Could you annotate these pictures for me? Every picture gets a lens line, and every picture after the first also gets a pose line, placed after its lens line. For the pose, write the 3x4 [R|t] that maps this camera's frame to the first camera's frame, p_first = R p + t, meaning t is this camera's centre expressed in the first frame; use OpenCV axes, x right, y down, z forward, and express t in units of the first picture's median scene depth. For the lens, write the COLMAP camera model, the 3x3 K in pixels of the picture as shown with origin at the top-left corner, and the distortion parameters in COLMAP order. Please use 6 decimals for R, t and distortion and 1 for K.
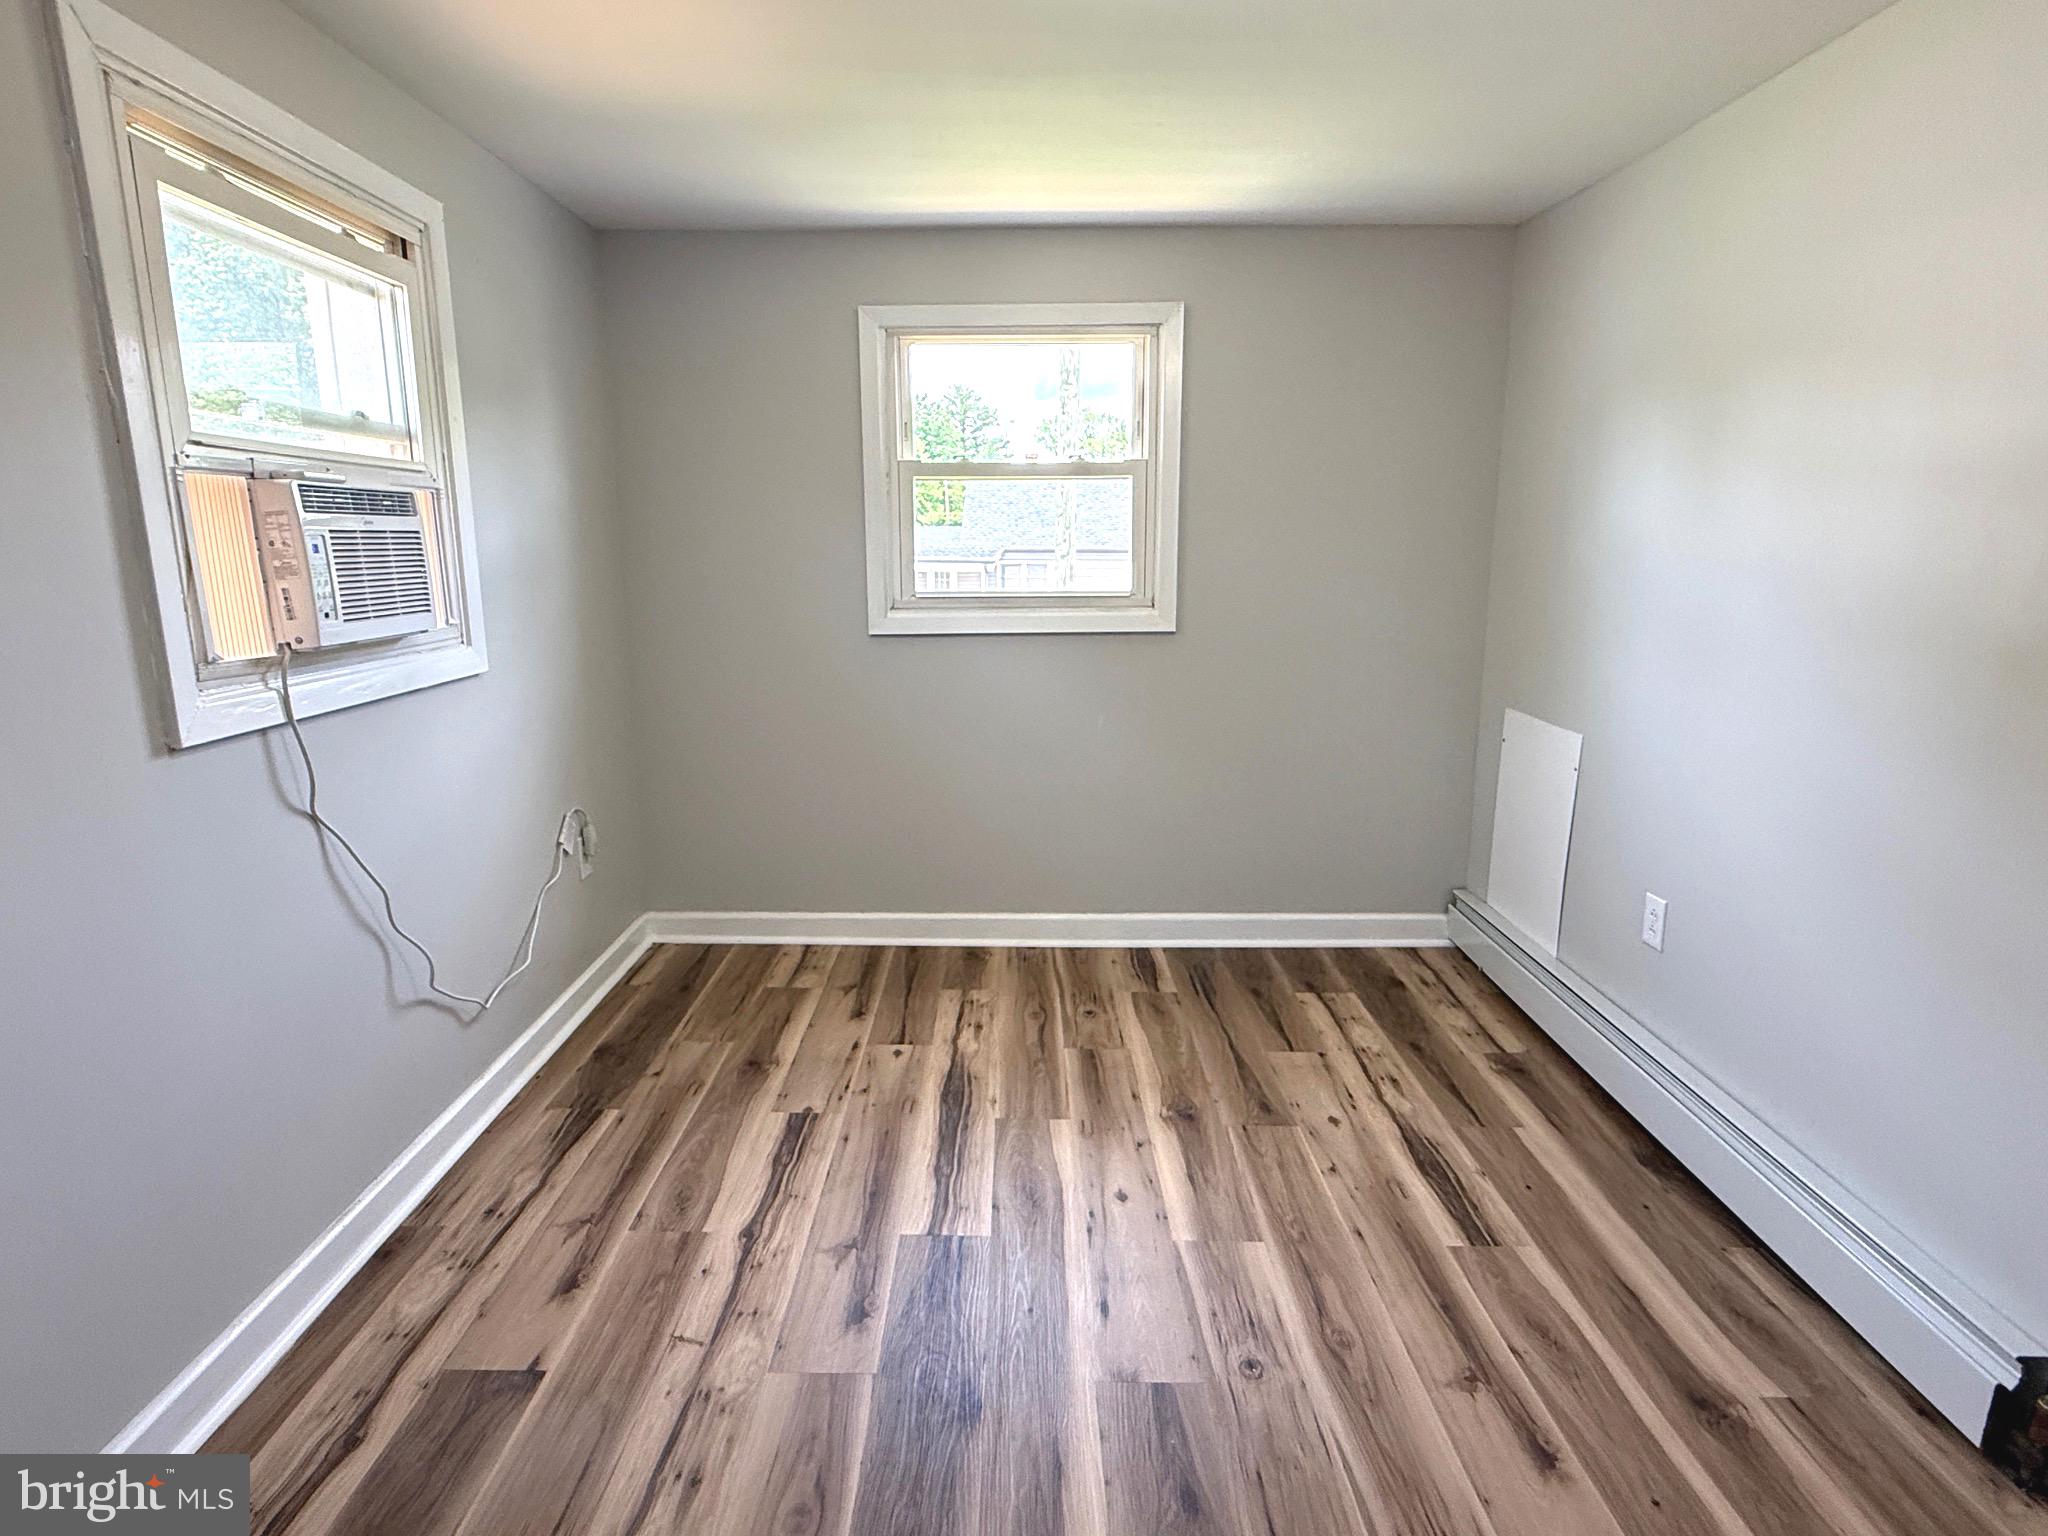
lens RADIAL K [[1114.5, 0, 1017.5], [0, 1114.5, 768.2], [0, 0, 1]] dist [-0.001789, 0.000990]
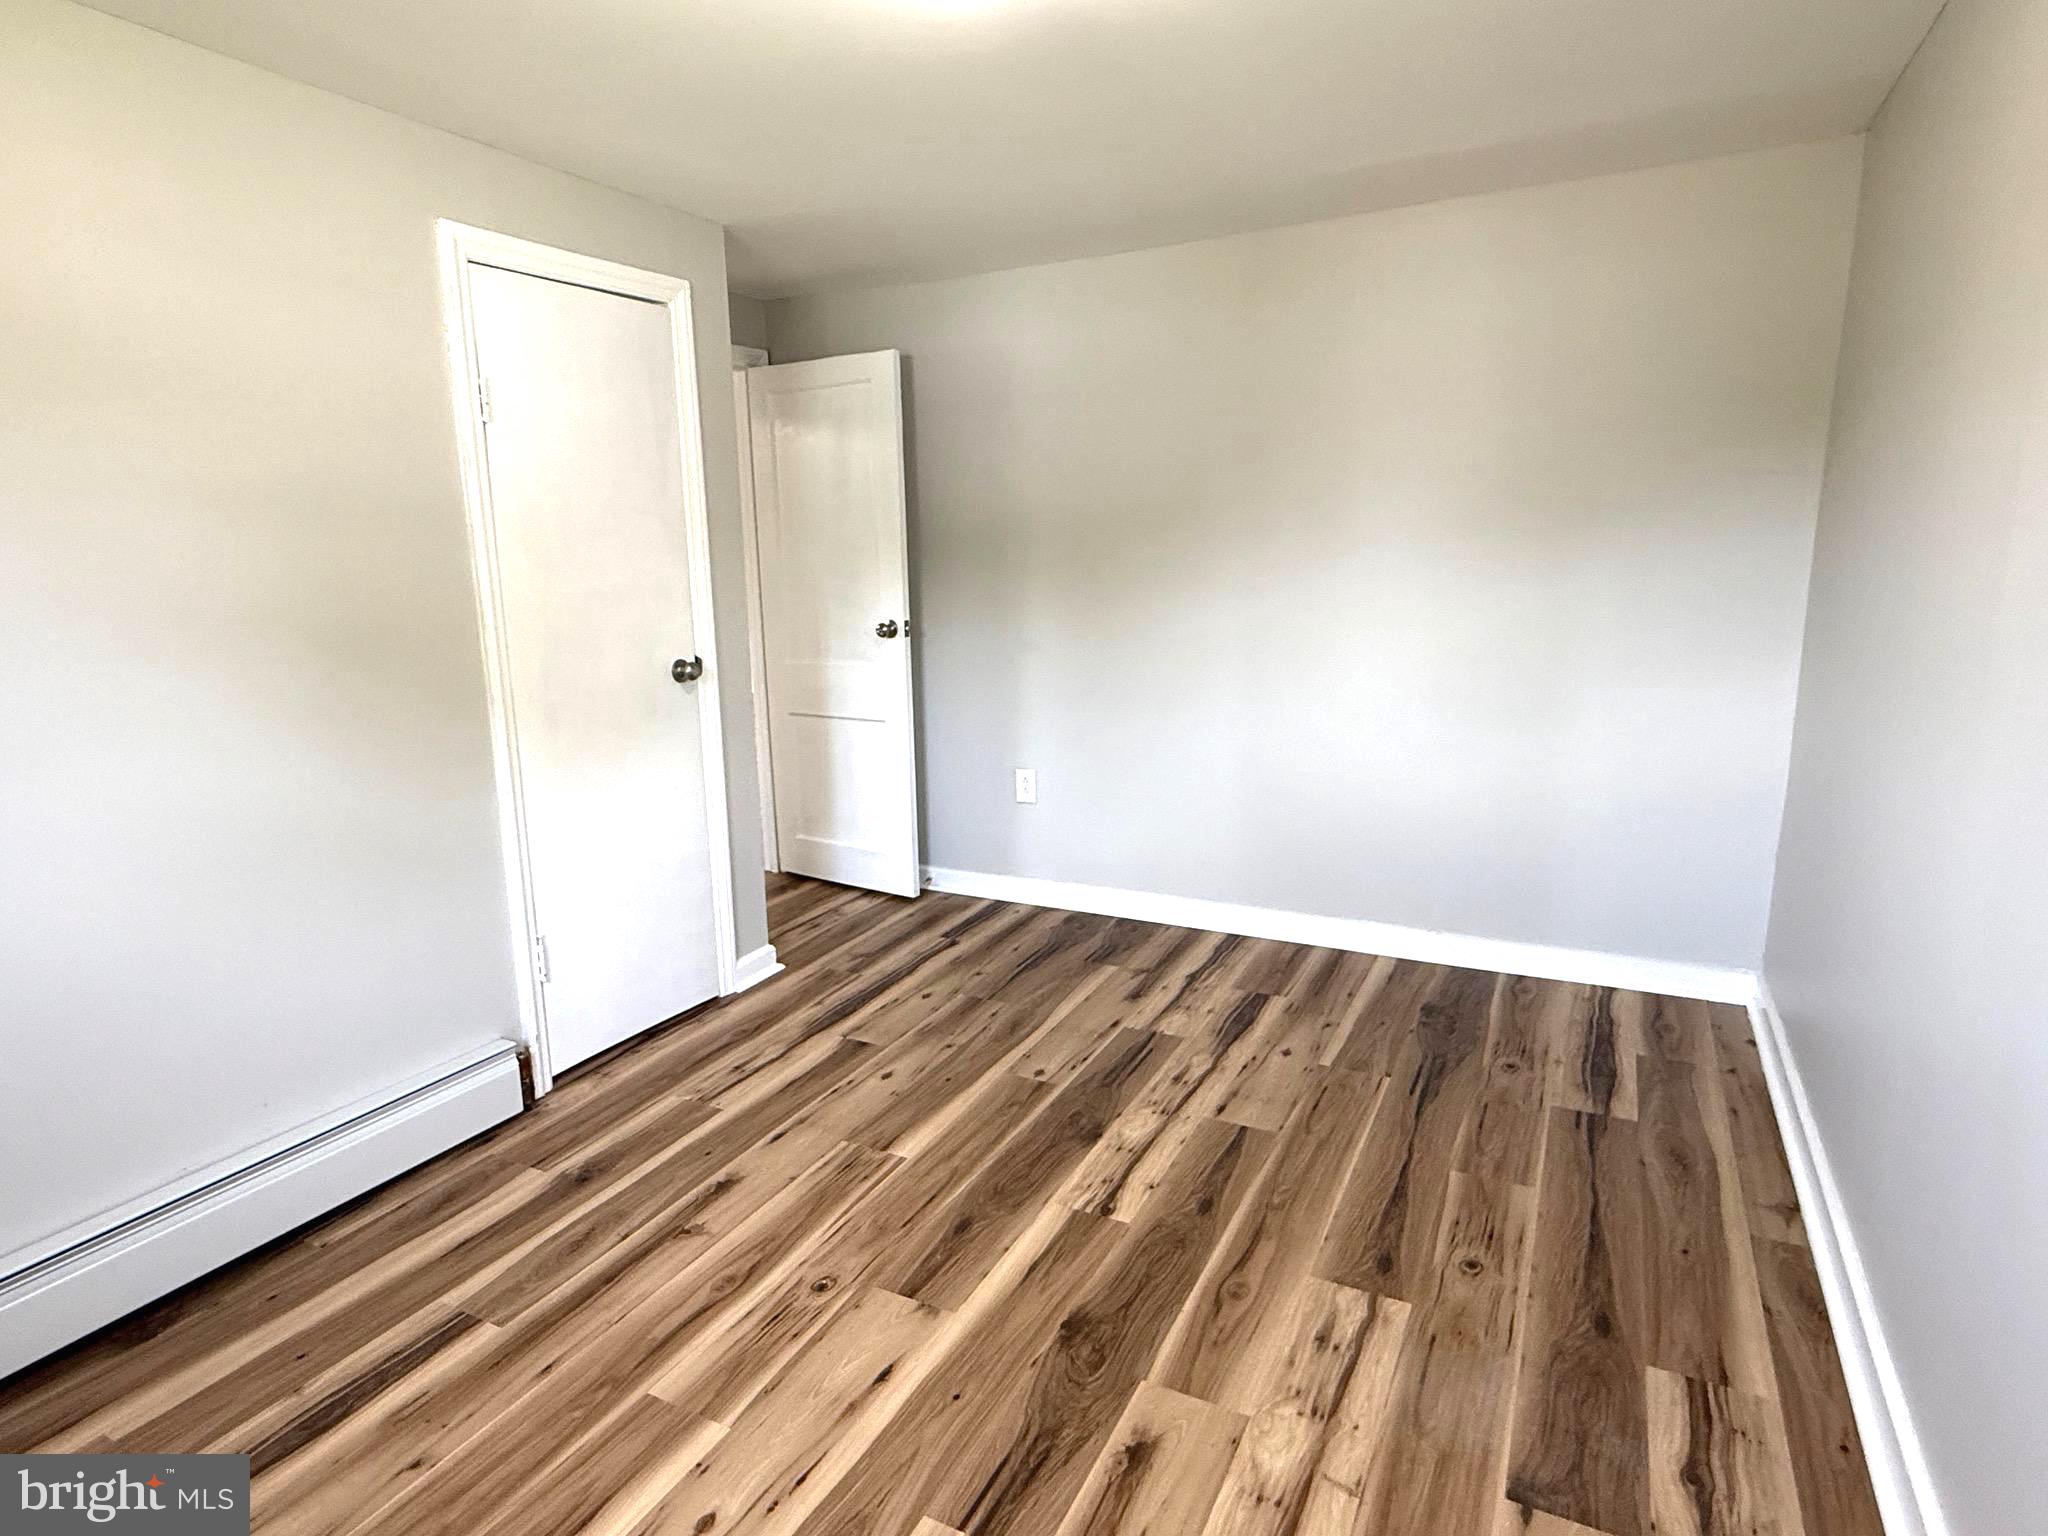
lens RADIAL K [[1114.5, 0, 1017.5], [0, 1114.5, 768.2], [0, 0, 1]] dist [-0.001789, 0.000990]
pose [[-0.885195, -0.069079, 0.460063, -0.439354], [0.116360, 0.924607, 0.362714, -0.320992], [-0.450434, 0.374605, -0.810420, 1.627416]]
